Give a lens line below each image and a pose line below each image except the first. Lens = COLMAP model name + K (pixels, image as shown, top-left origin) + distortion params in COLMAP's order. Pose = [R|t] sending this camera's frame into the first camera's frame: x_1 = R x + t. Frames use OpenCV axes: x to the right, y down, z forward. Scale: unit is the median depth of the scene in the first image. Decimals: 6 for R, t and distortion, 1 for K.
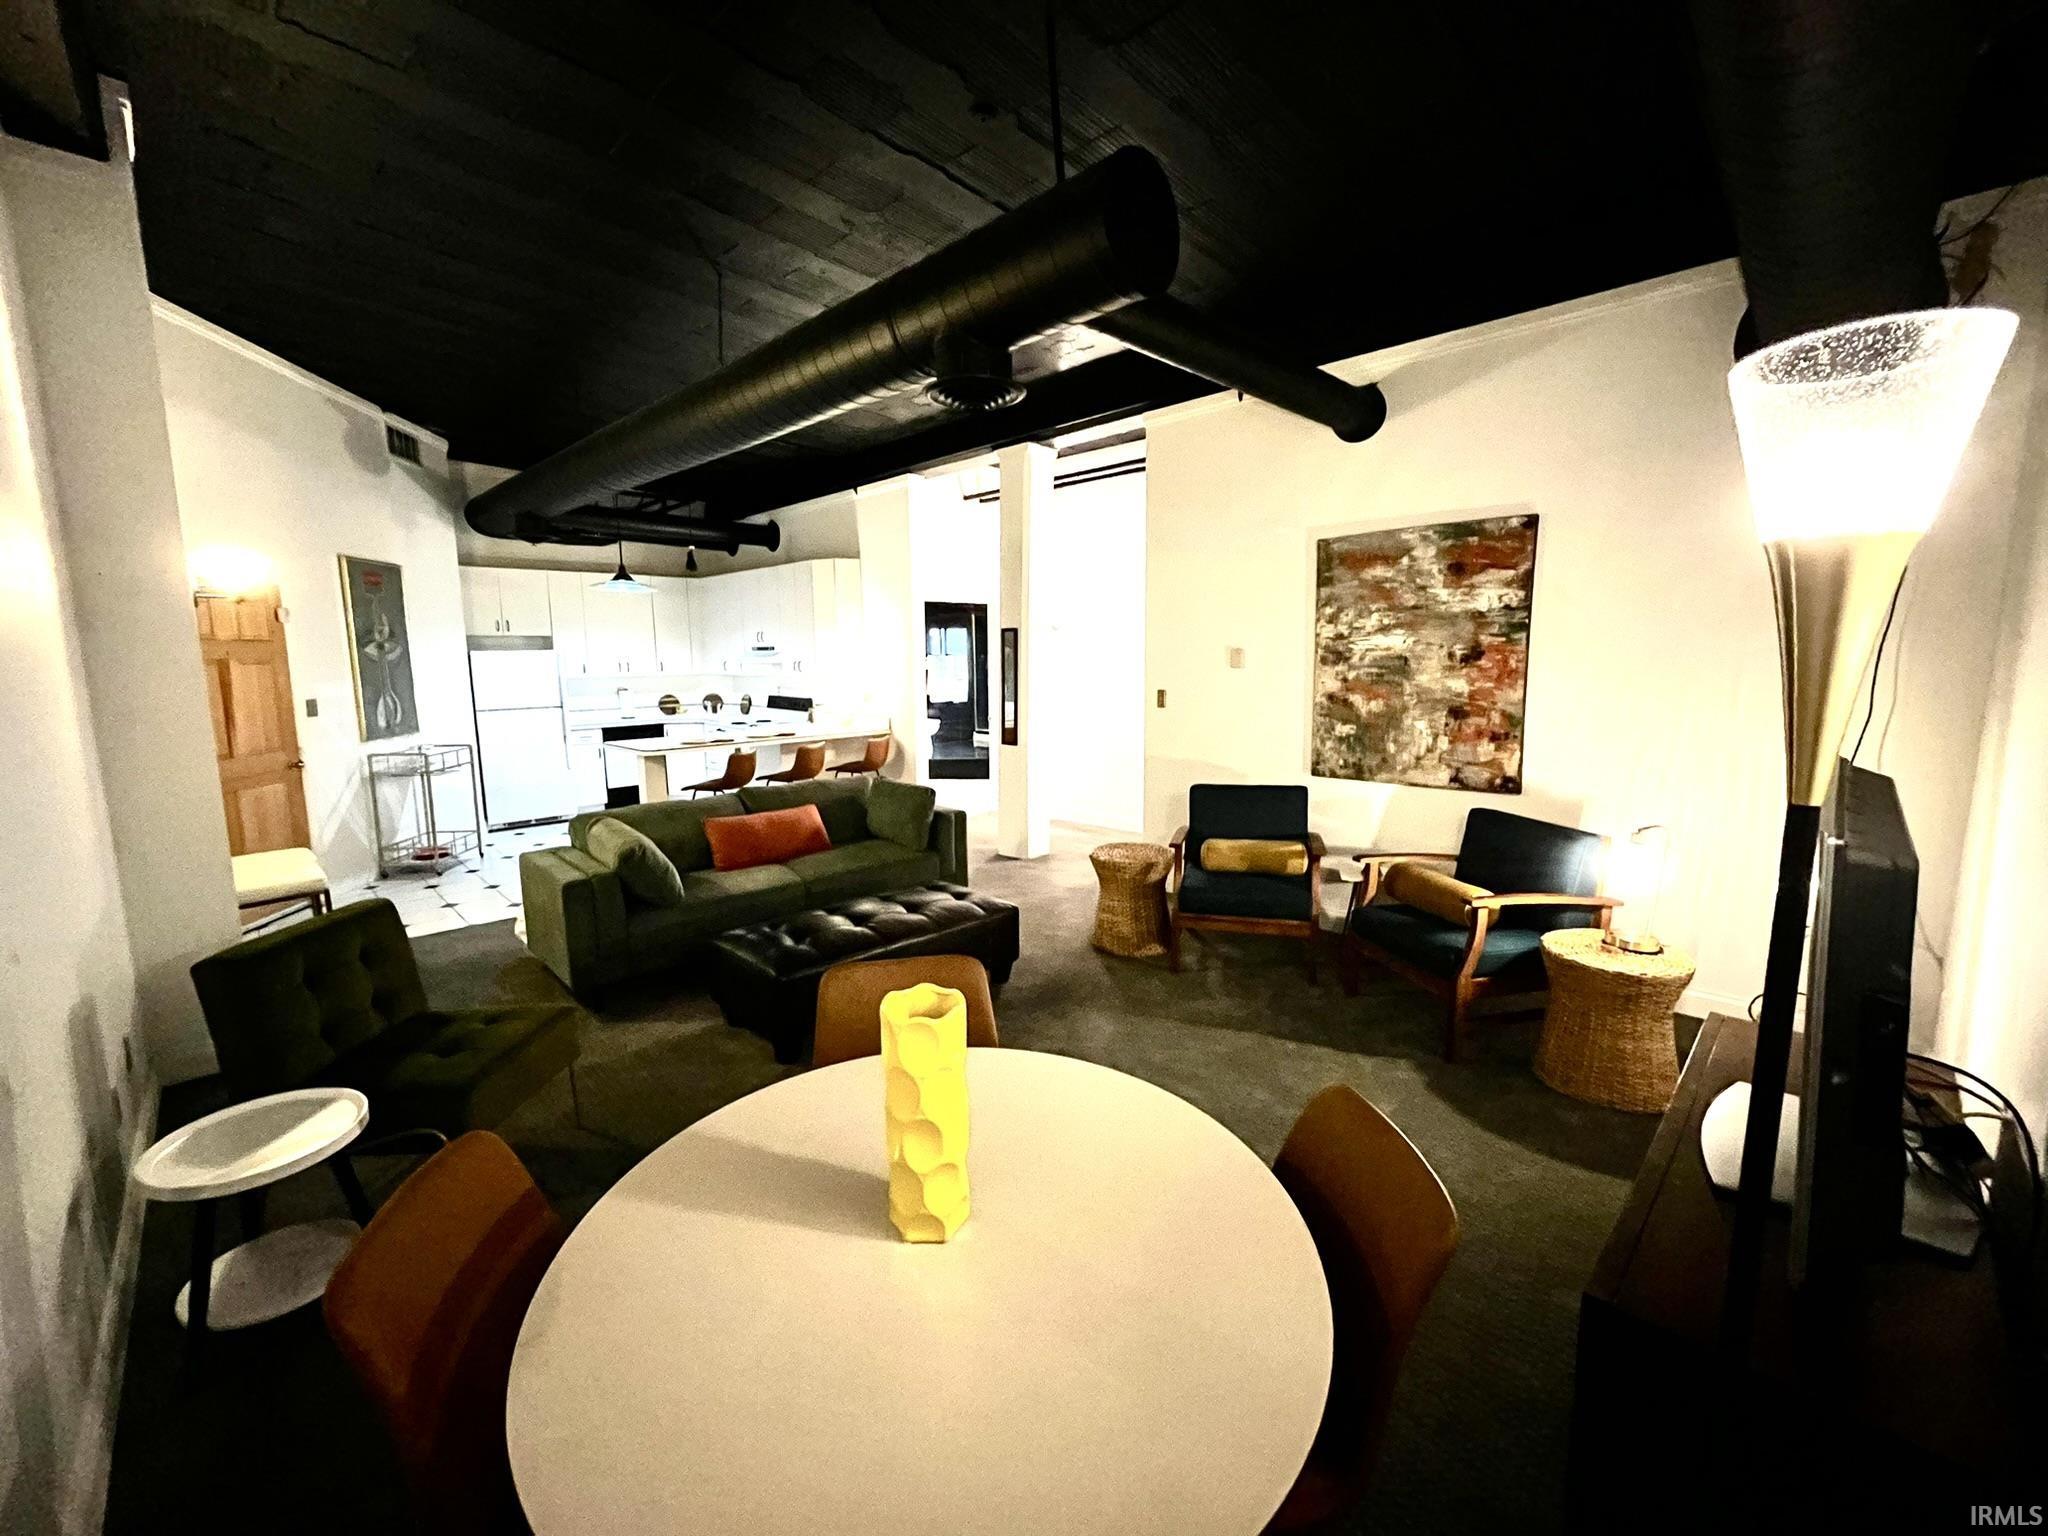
lens RADIAL K [[824.9, 0, 1016.4], [0, 824.9, 768.0], [0, 0, 1]] dist [-0.005644, -0.000343]
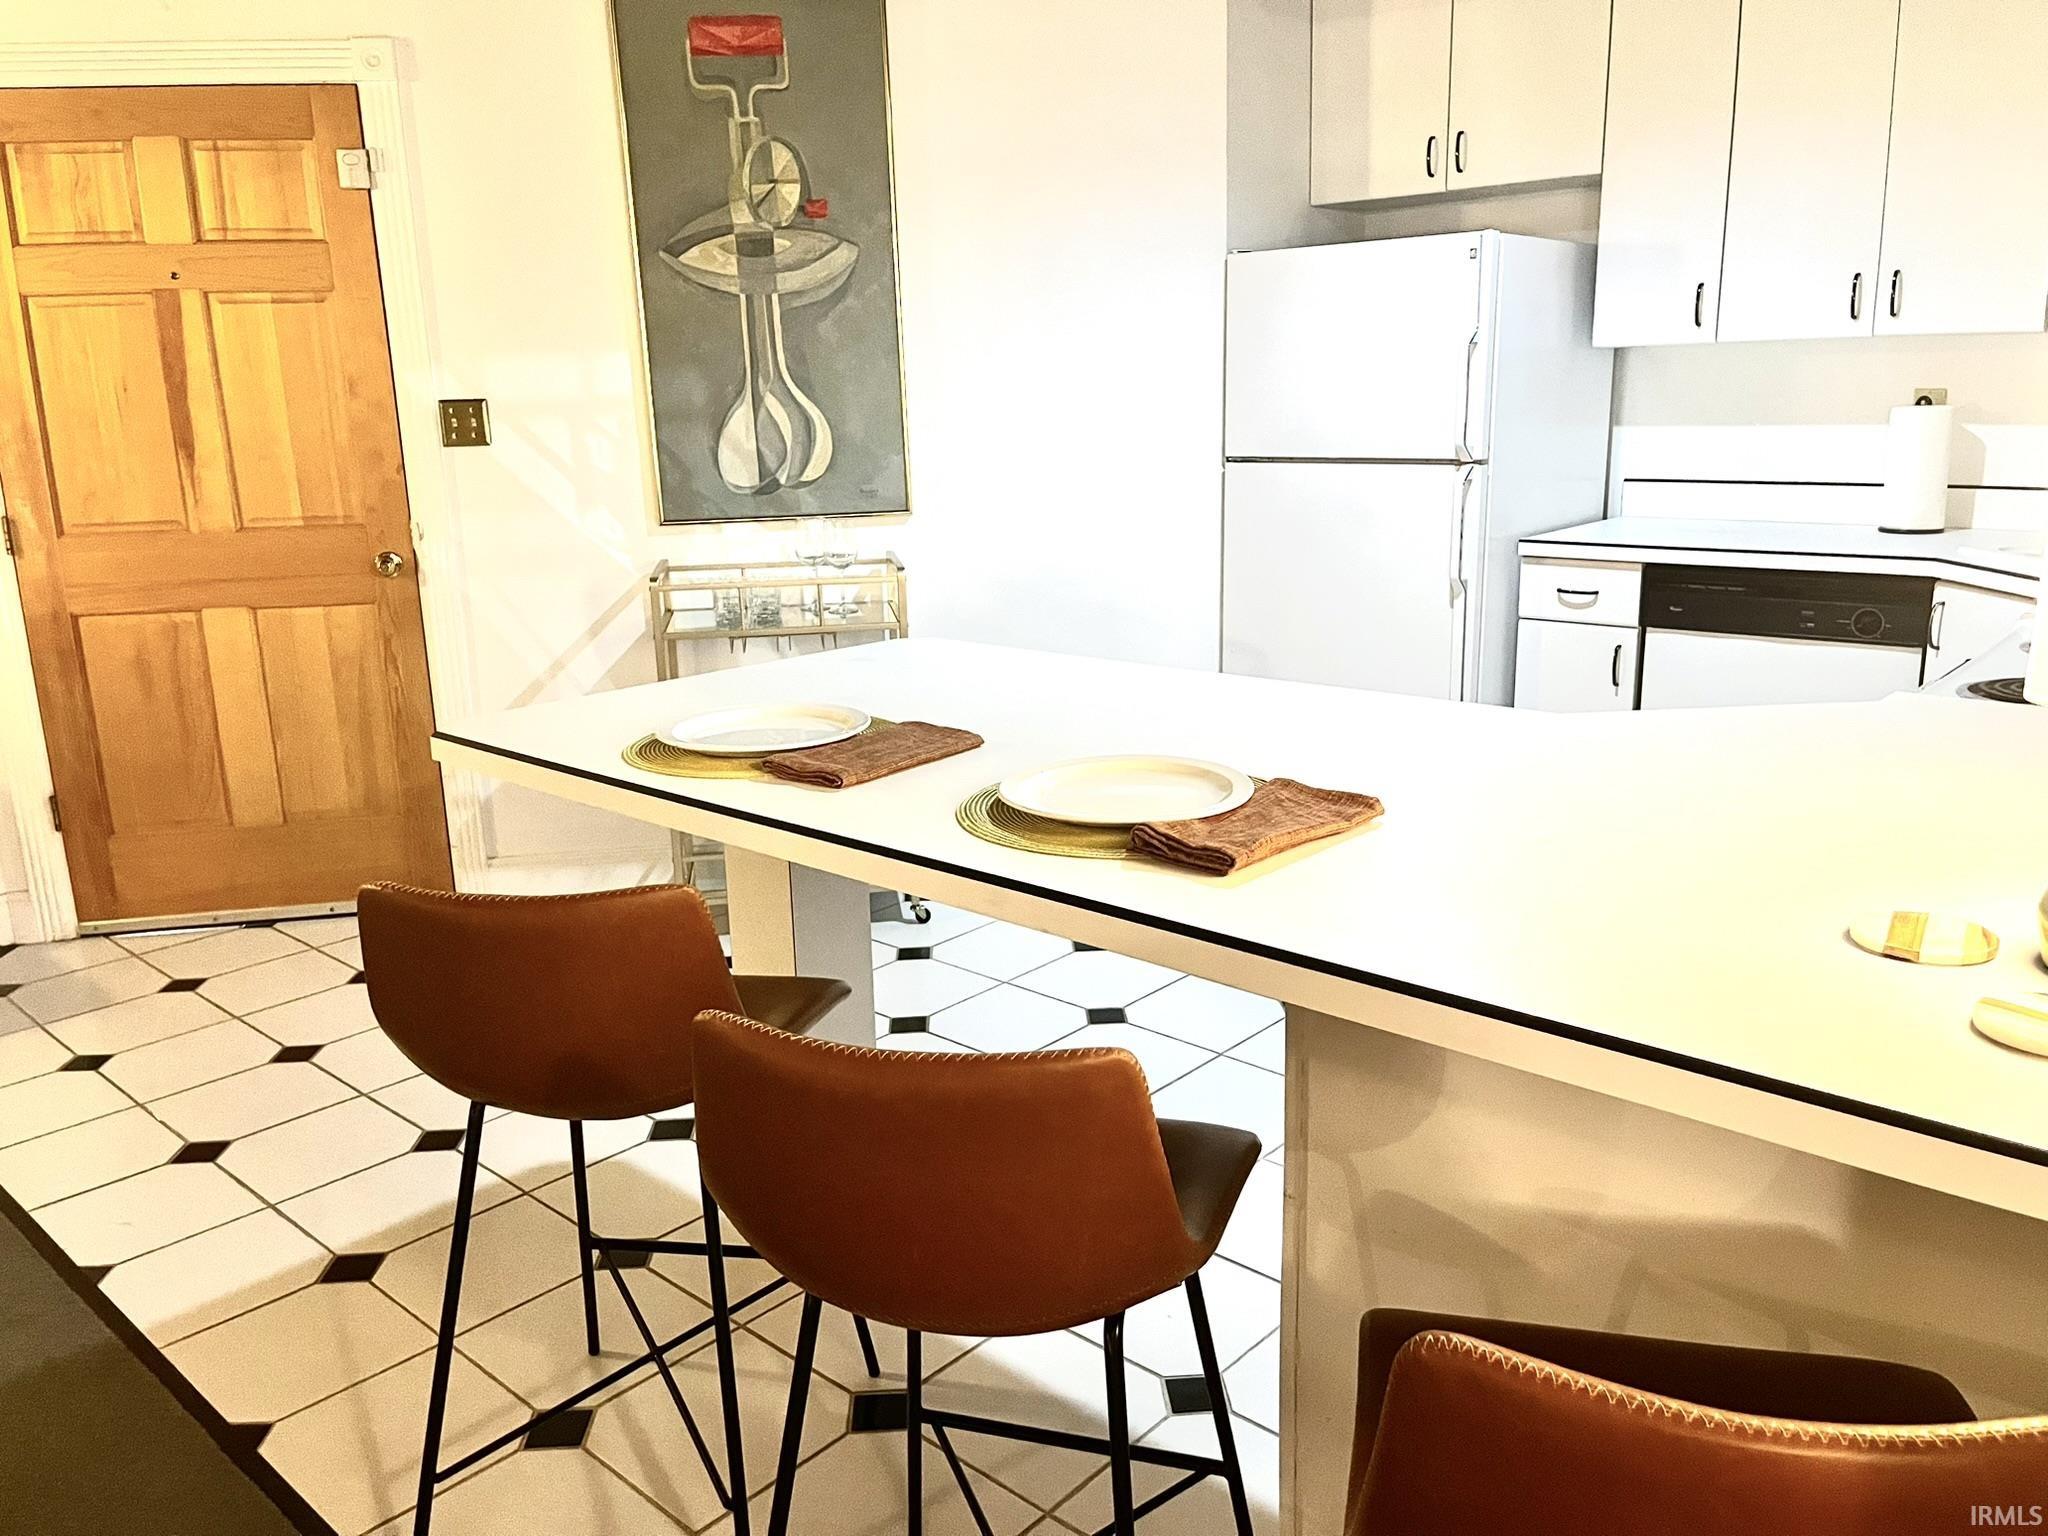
lens RADIAL K [[1576.3, 0, 1024.3], [0, 1576.3, 768.7], [0, 0, 1]] dist [0.046524, -0.000835]
pose [[0.050004, 0.251416, -0.966587, -0.093250], [-0.114488, 0.962860, 0.244524, -0.128100], [0.992165, 0.098436, 0.076931, 1.216572]]
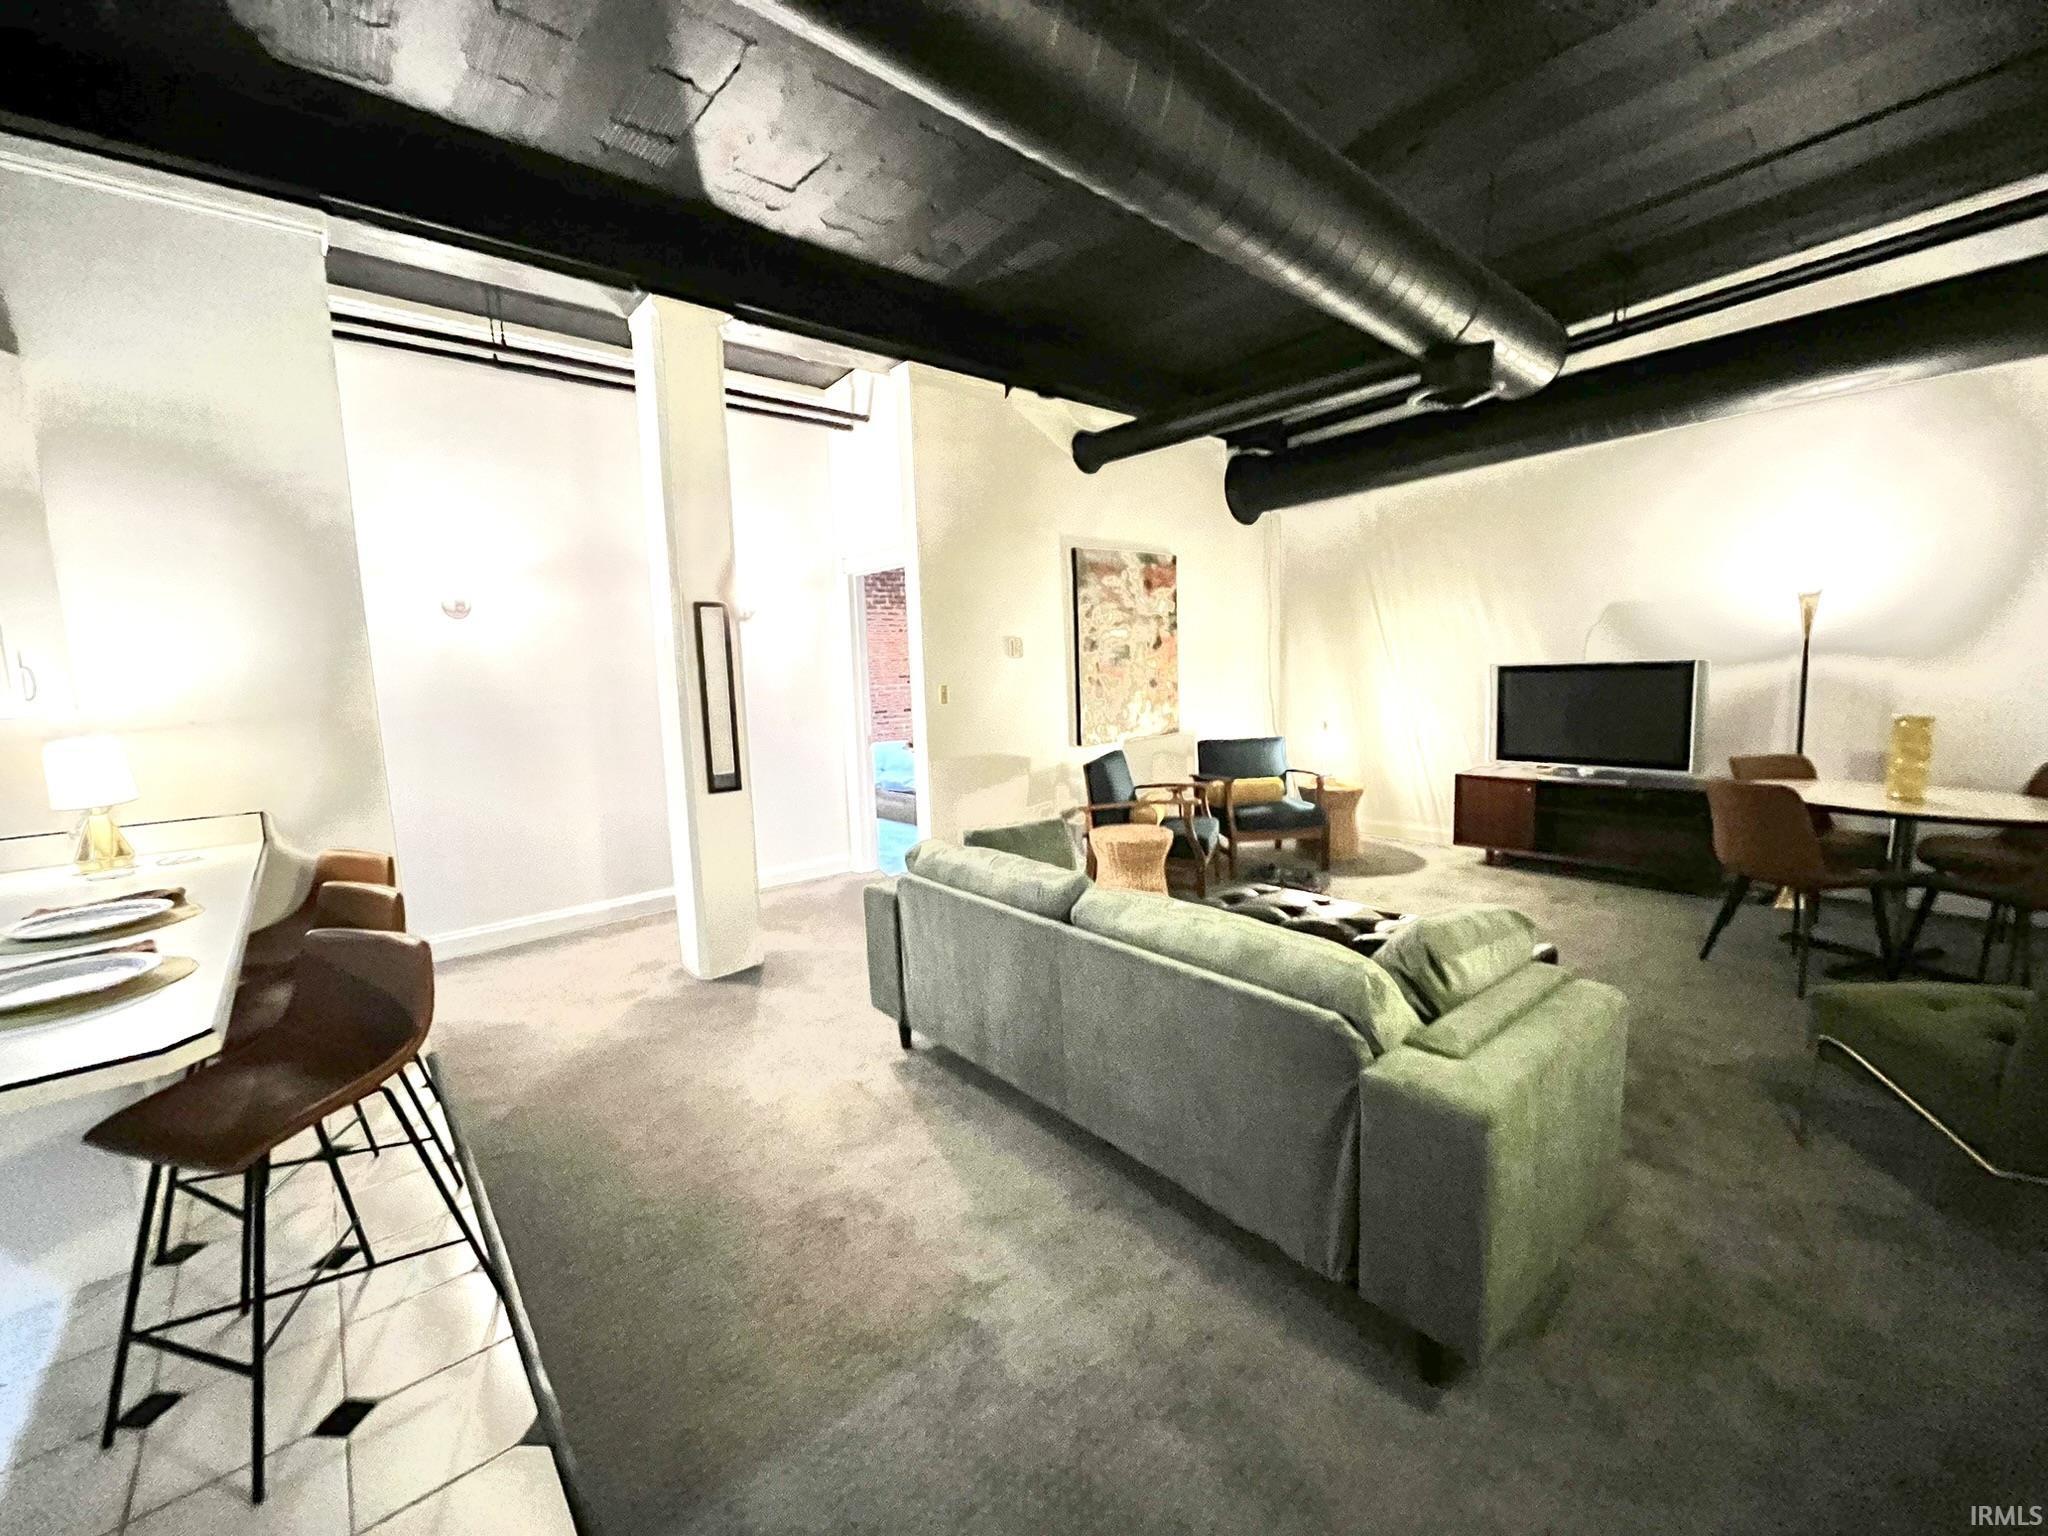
lens RADIAL K [[824.9, 0, 1016.4], [0, 824.9, 768.0], [0, 0, 1]] dist [-0.005644, -0.000343]
pose [[0.052345, -0.115578, 0.991918, -0.677536], [0.171465, 0.979569, 0.105090, -0.081504], [-0.983799, 0.164578, 0.071093, 0.825226]]
